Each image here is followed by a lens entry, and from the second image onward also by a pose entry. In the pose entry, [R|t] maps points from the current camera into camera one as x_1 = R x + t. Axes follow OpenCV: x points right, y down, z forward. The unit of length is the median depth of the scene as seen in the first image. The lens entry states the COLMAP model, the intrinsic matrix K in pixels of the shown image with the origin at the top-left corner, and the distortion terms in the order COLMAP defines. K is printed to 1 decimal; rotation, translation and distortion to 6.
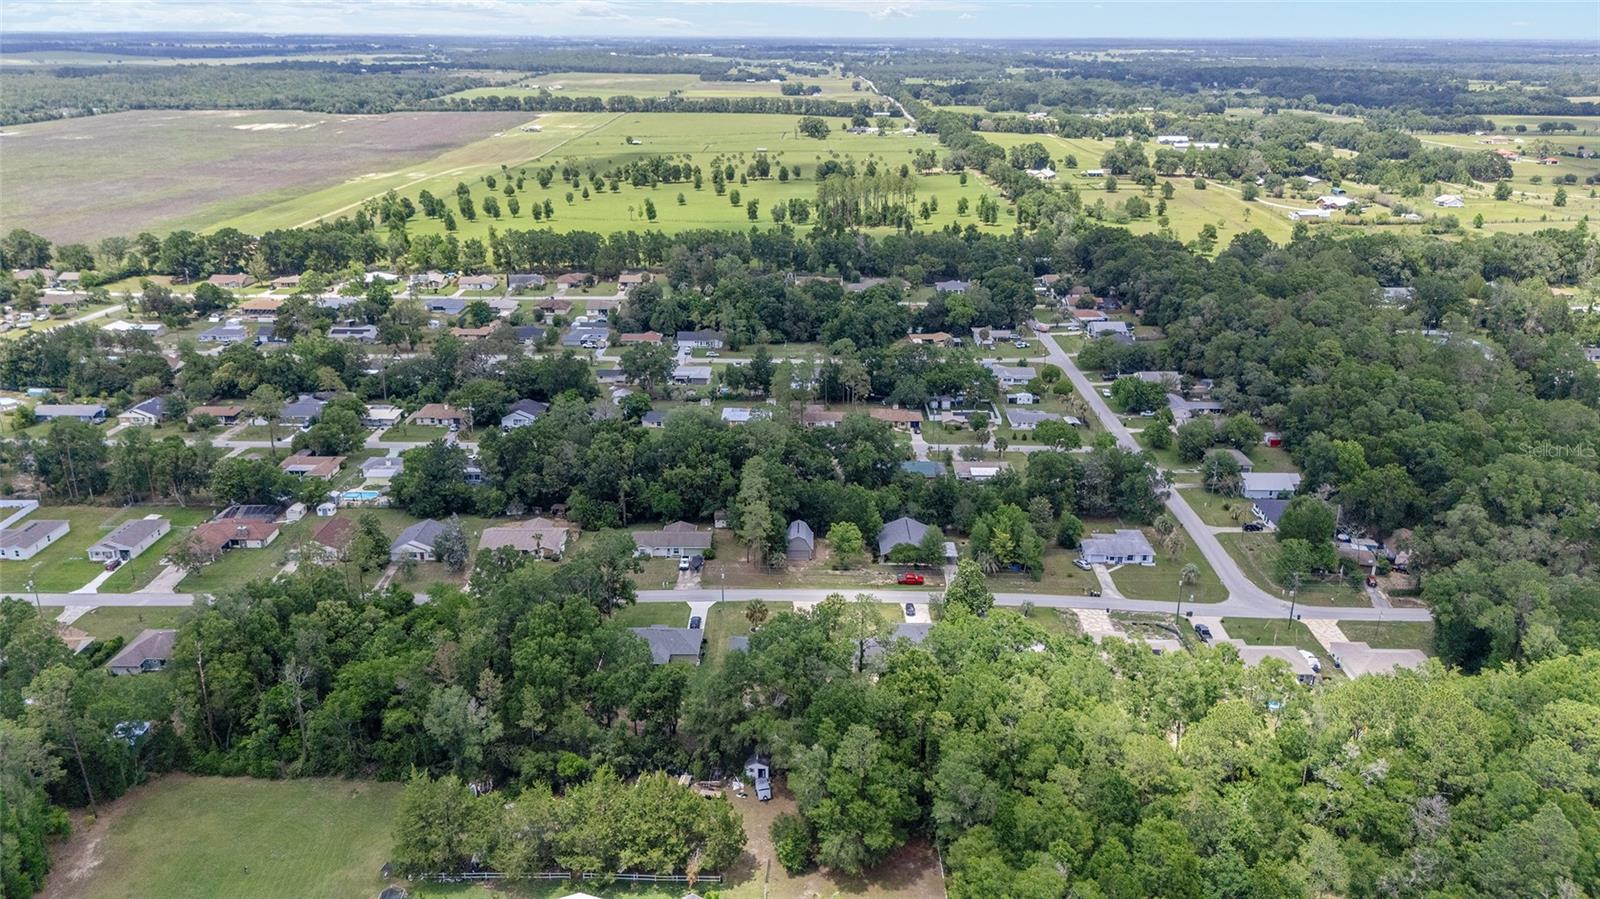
lens RADIAL K [[1180.2, 0, 810.0], [0, 1180.2, 447.9], [0, 0, 1]] dist [0.106954, -0.150218]
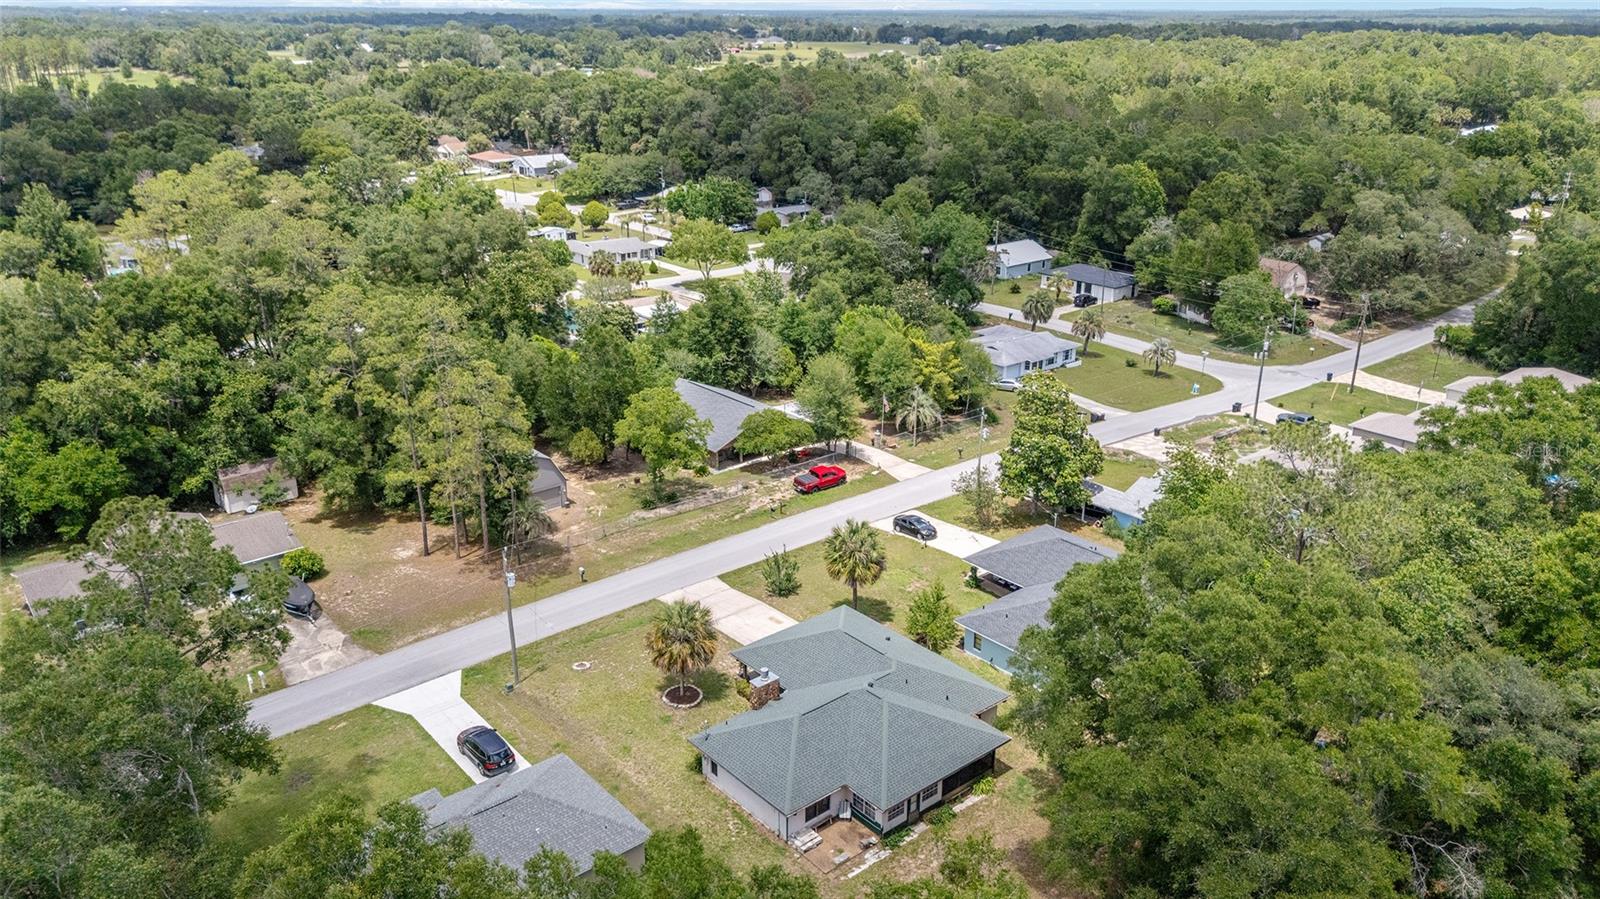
lens RADIAL K [[1180.2, 0, 810.0], [0, 1180.2, 447.9], [0, 0, 1]] dist [0.106954, -0.150218]
pose [[0.758187, -0.229078, 0.610472, -0.134220], [0.217090, 0.971523, 0.094943, 0.040121], [-0.614837, 0.060543, 0.786327, 0.462261]]
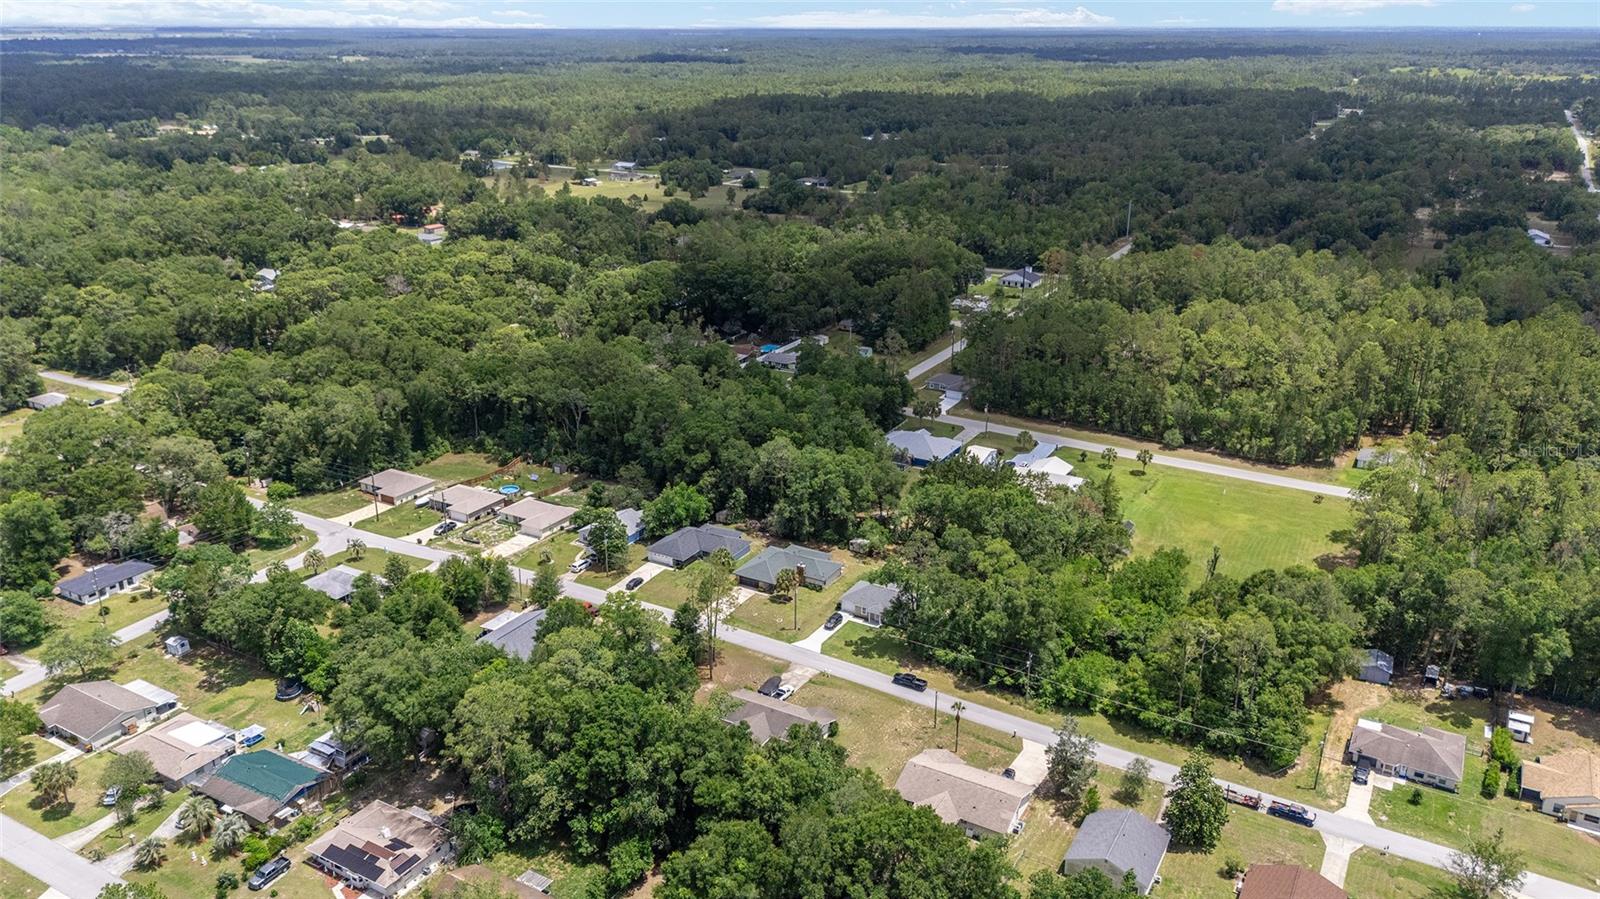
lens RADIAL K [[1203.0, 0, 806.2], [0, 1203.0, 447.2], [0, 0, 1]] dist [0.106677, -0.114063]
pose [[-0.867007, -0.176177, 0.466113, -0.337711], [0.158684, 0.789095, 0.593420, -0.365502], [-0.472354, 0.588464, -0.656194, 1.037340]]
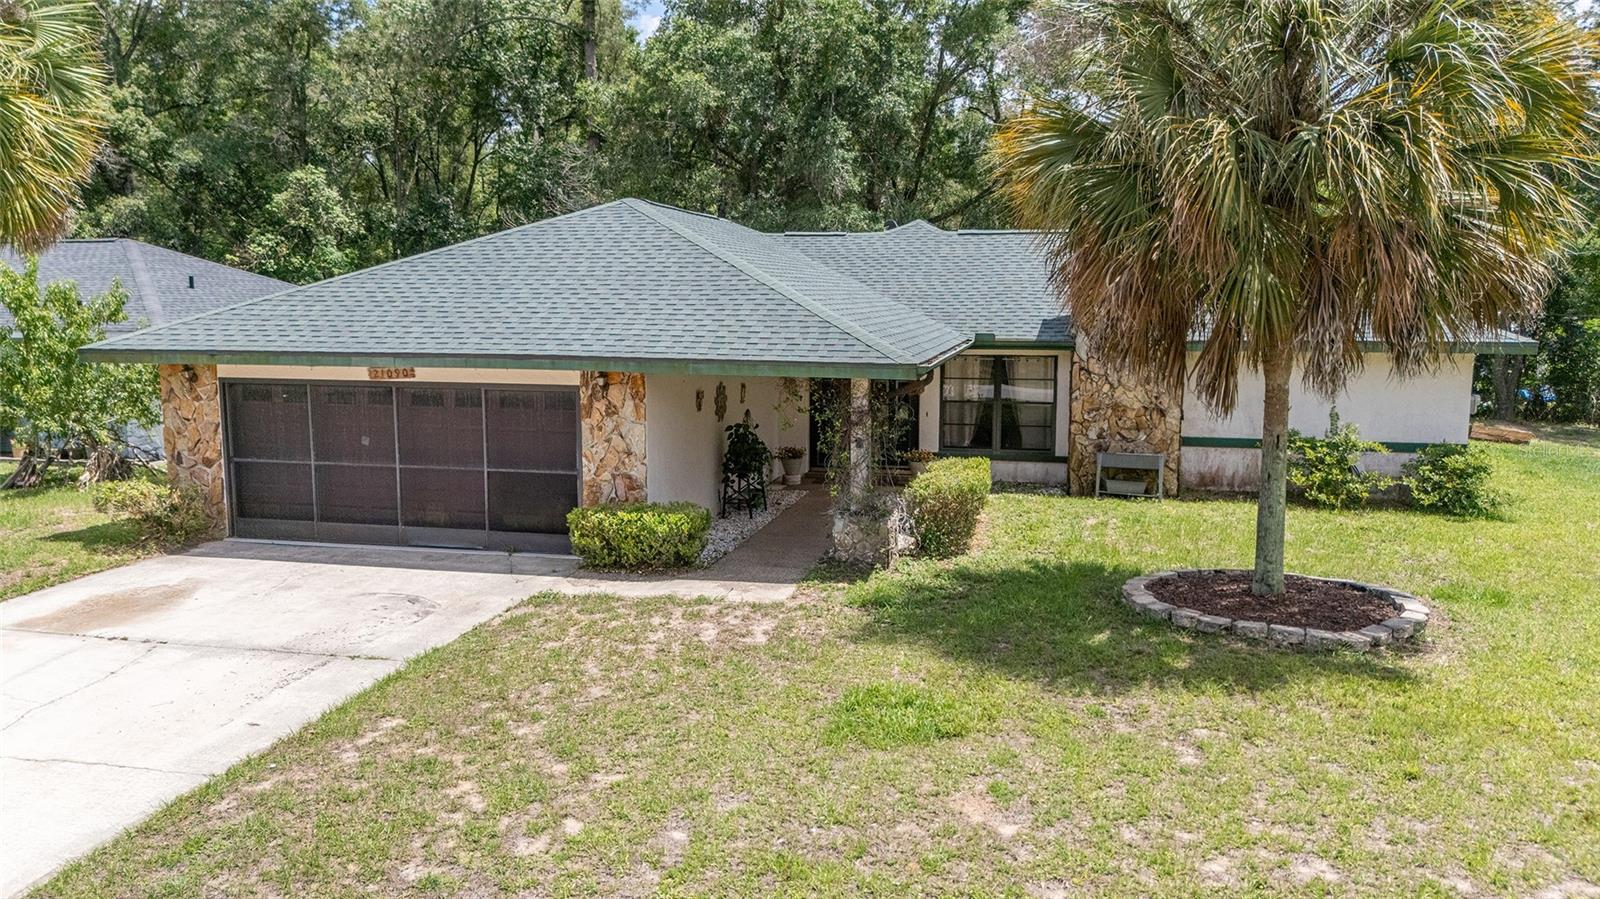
lens RADIAL K [[1182.5, 0, 807.1], [0, 1182.5, 450.9], [0, 0, 1]] dist [0.066658, -0.074900]
pose [[-0.975310, -0.033950, 0.218215, -0.024477], [0.067576, 0.894836, 0.441250, 0.081524], [-0.210247, 0.445102, -0.870449, 0.678310]]
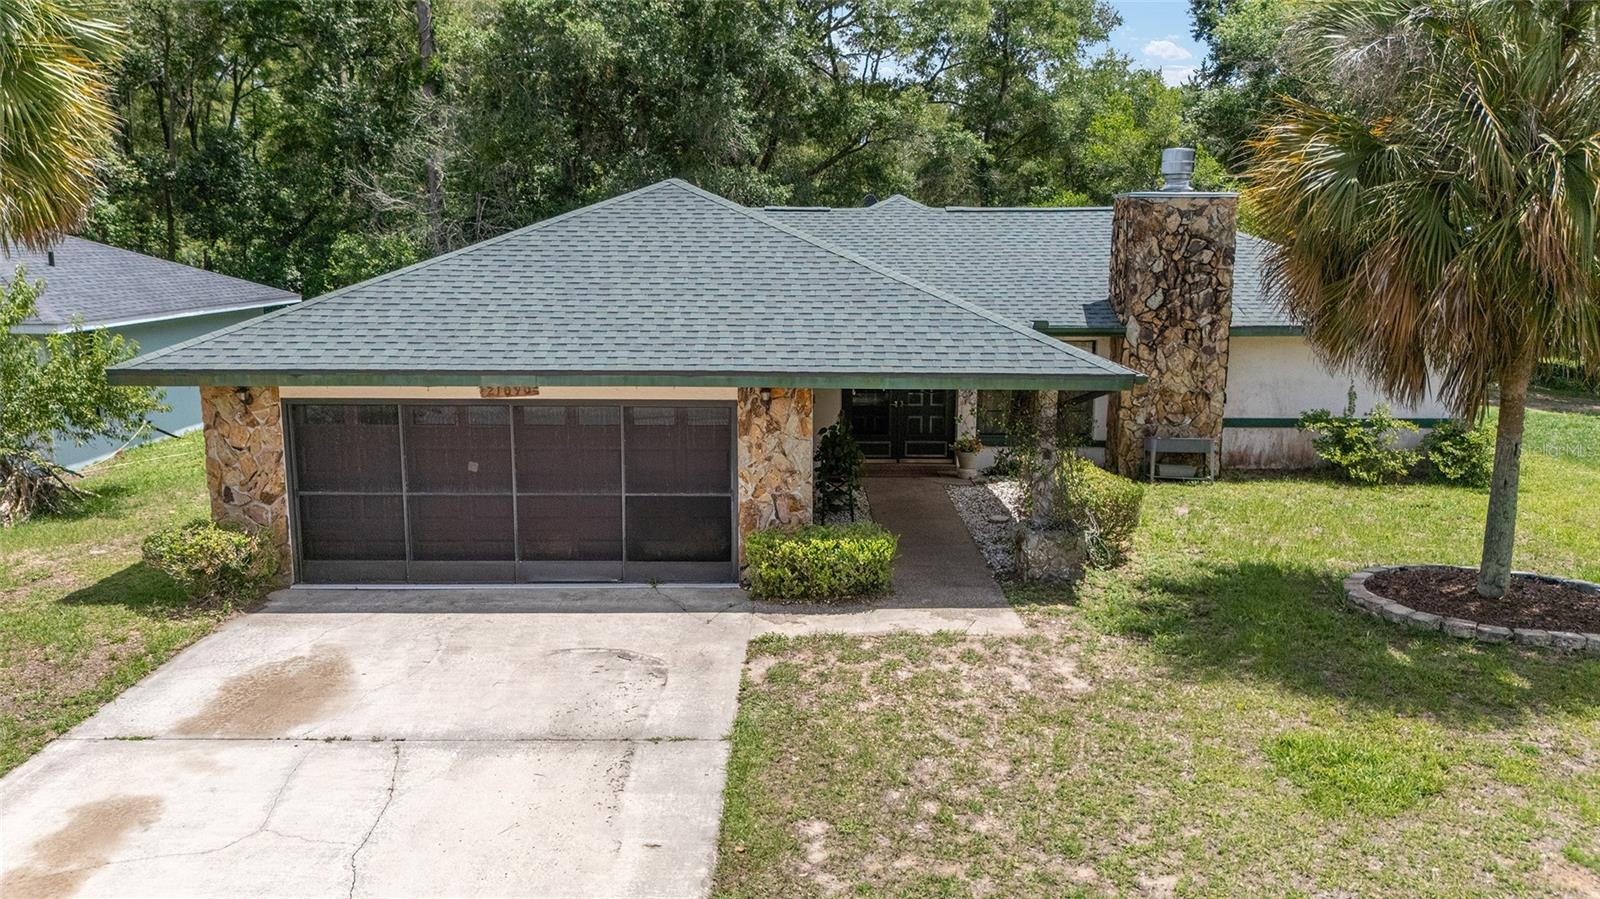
lens RADIAL K [[1182.5, 0, 807.1], [0, 1182.5, 450.9], [0, 0, 1]] dist [0.066658, -0.074900]
pose [[-0.999970, -0.005357, -0.005679, -0.010613], [-0.007452, 0.871788, 0.489827, 0.080229], [0.002327, 0.489855, -0.871801, 0.676697]]
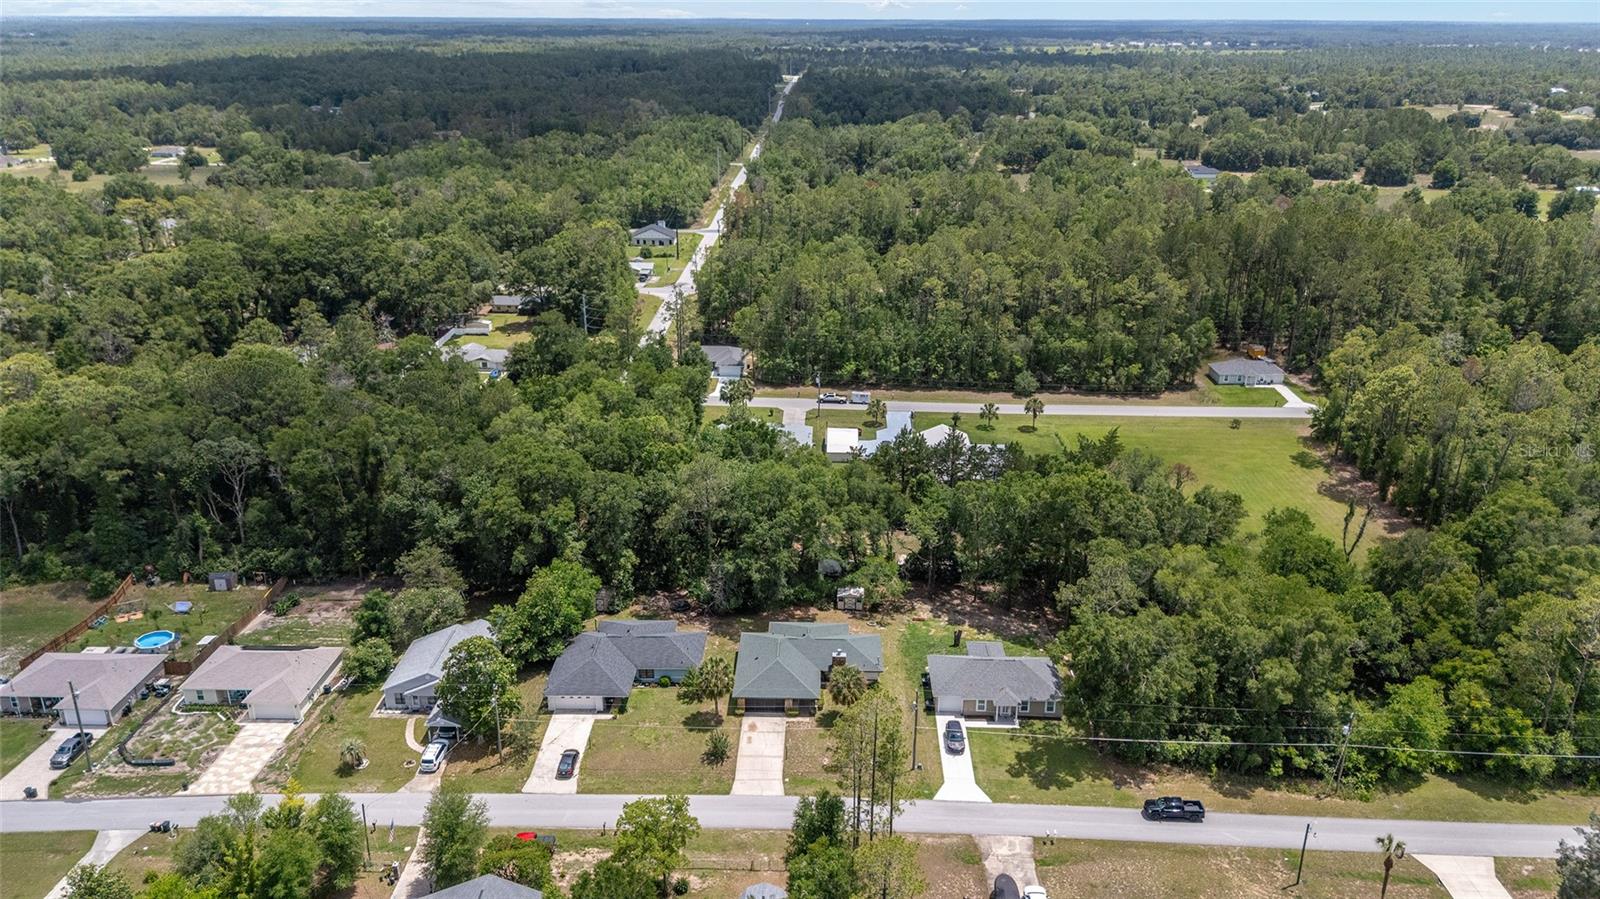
lens RADIAL K [[1182.5, 0, 807.1], [0, 1182.5, 450.9], [0, 0, 1]] dist [0.066658, -0.074900]
pose [[-0.999795, -0.015706, 0.012803, -0.019703], [-0.003921, 0.769823, 0.638245, -0.216940], [-0.019880, 0.638064, -0.769727, 0.894783]]
